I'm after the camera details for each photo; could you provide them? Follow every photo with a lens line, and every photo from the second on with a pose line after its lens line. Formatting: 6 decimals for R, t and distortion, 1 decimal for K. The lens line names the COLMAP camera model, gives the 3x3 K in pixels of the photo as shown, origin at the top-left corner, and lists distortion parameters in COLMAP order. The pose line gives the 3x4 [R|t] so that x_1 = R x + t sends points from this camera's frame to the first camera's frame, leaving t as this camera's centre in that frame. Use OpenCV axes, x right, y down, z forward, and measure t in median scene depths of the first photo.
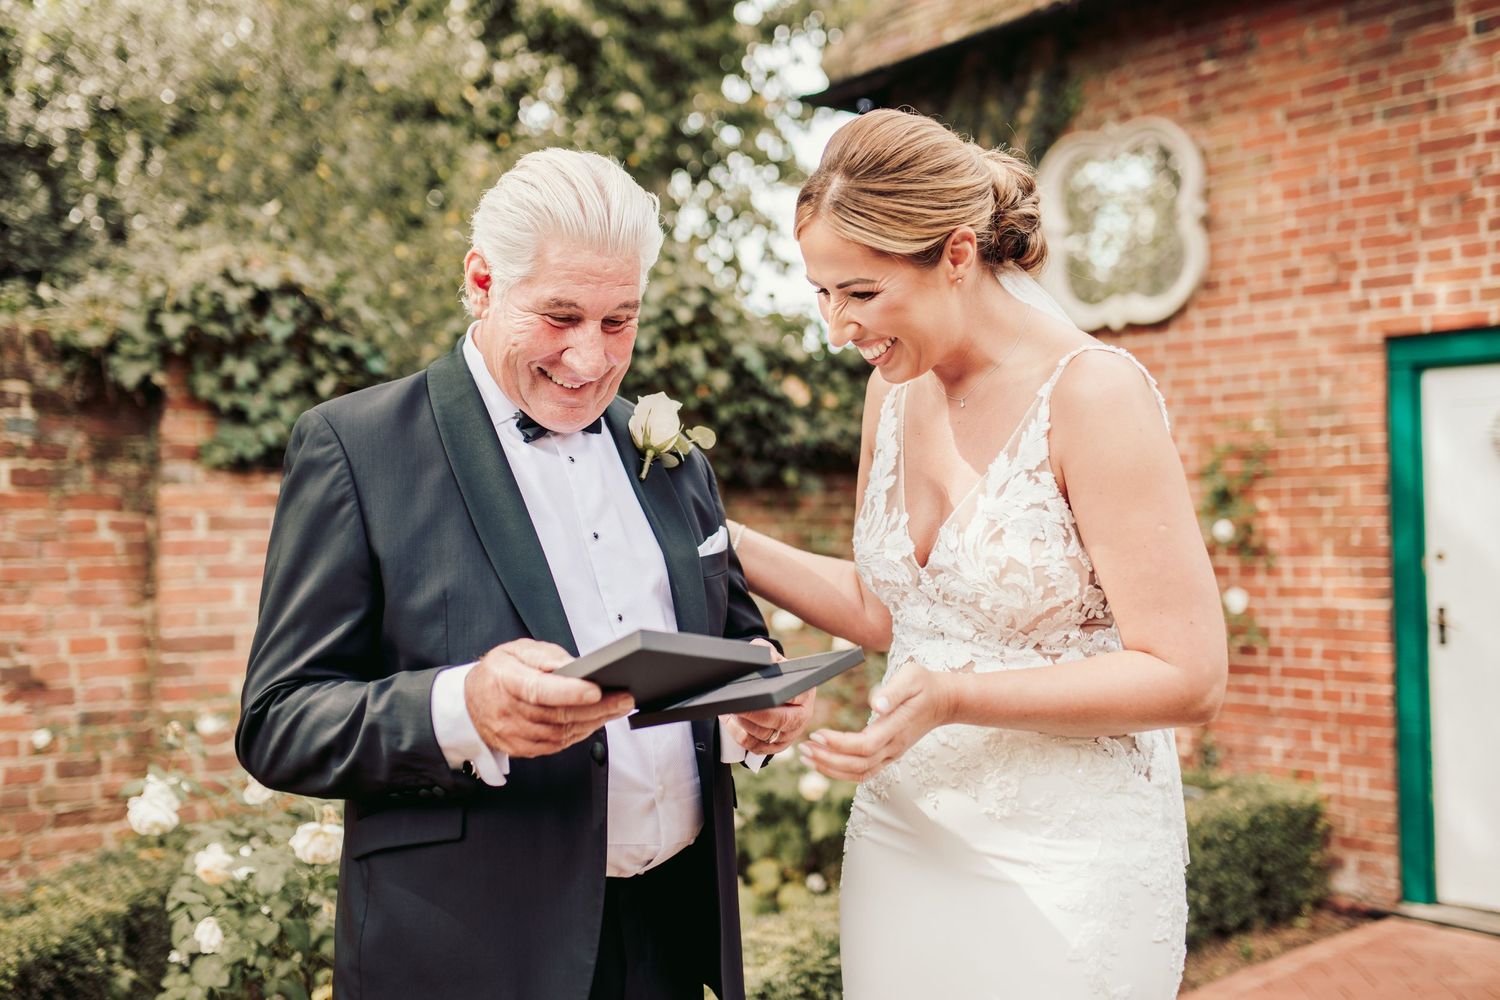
lens RADIAL K [[1484.4, 0, 745.5], [0, 1484.4, 480.4], [0, 0, 1]] dist [-0.102768, 0.168780]
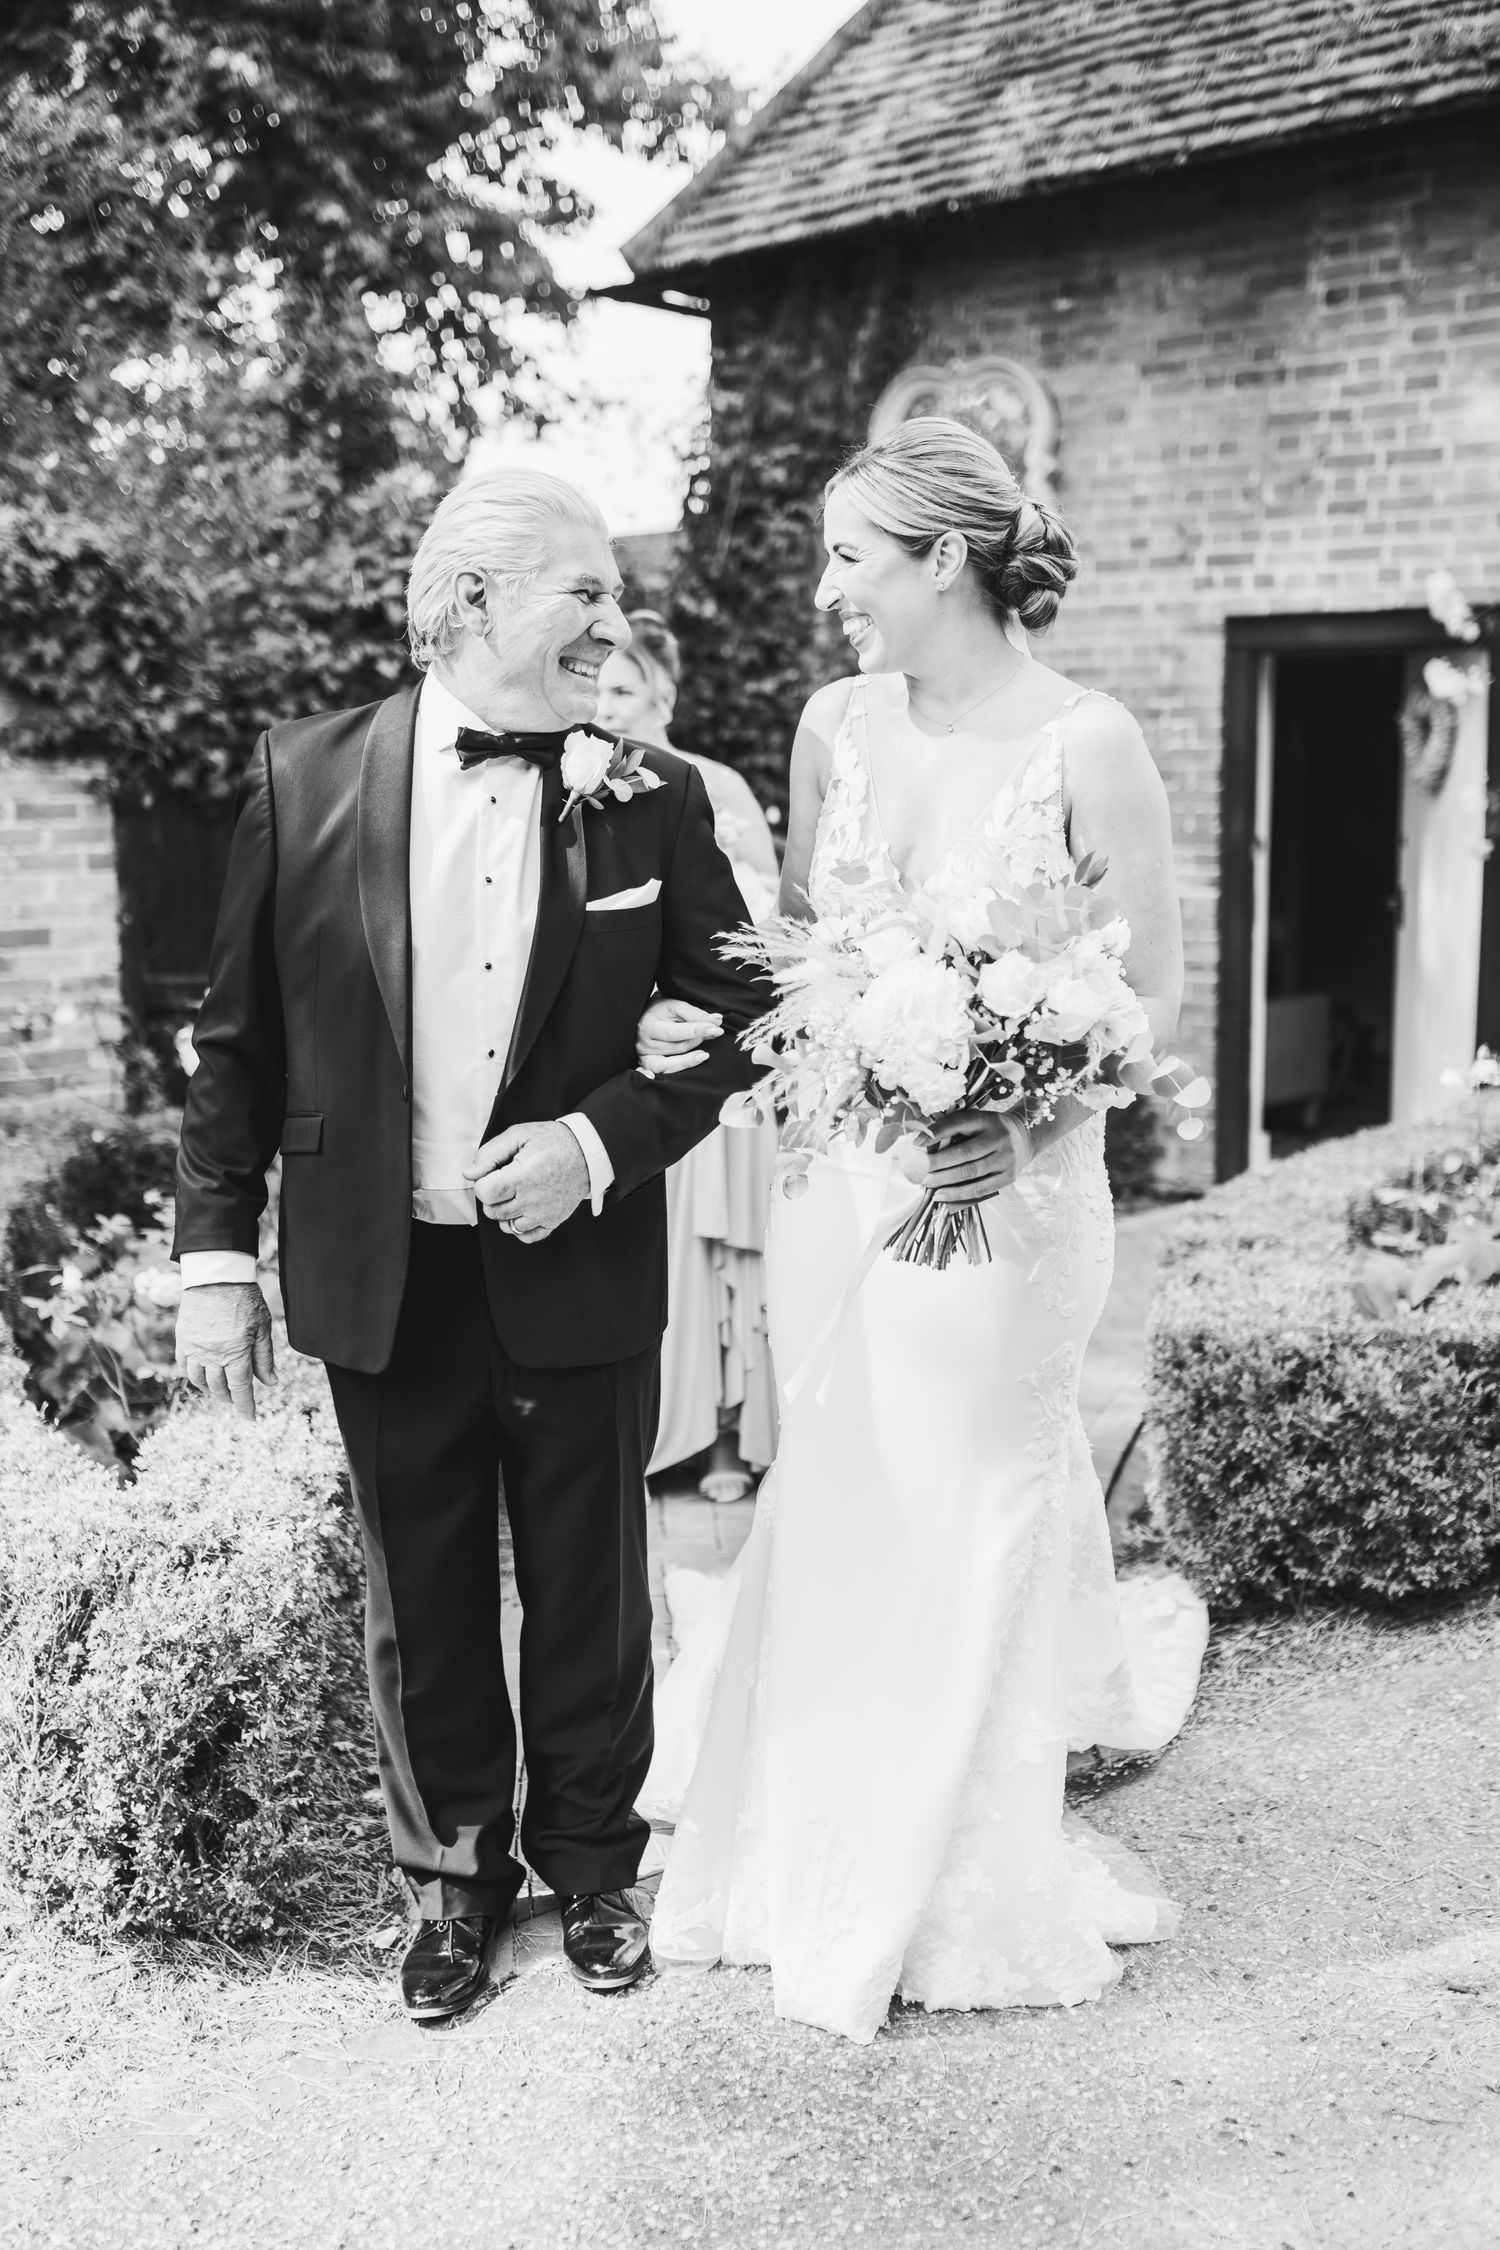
lens RADIAL K [[2226.7, 0, 835.5], [0, 2226.7, 1129.0], [0, 0, 1]] dist [-0.102768, 0.168780]
pose [[0.983083, -0.020878, 0.181966, -0.091281], [-0.014318, 0.981682, 0.189987, -0.039850], [-0.182600, -0.189378, 0.964776, -0.429679]]
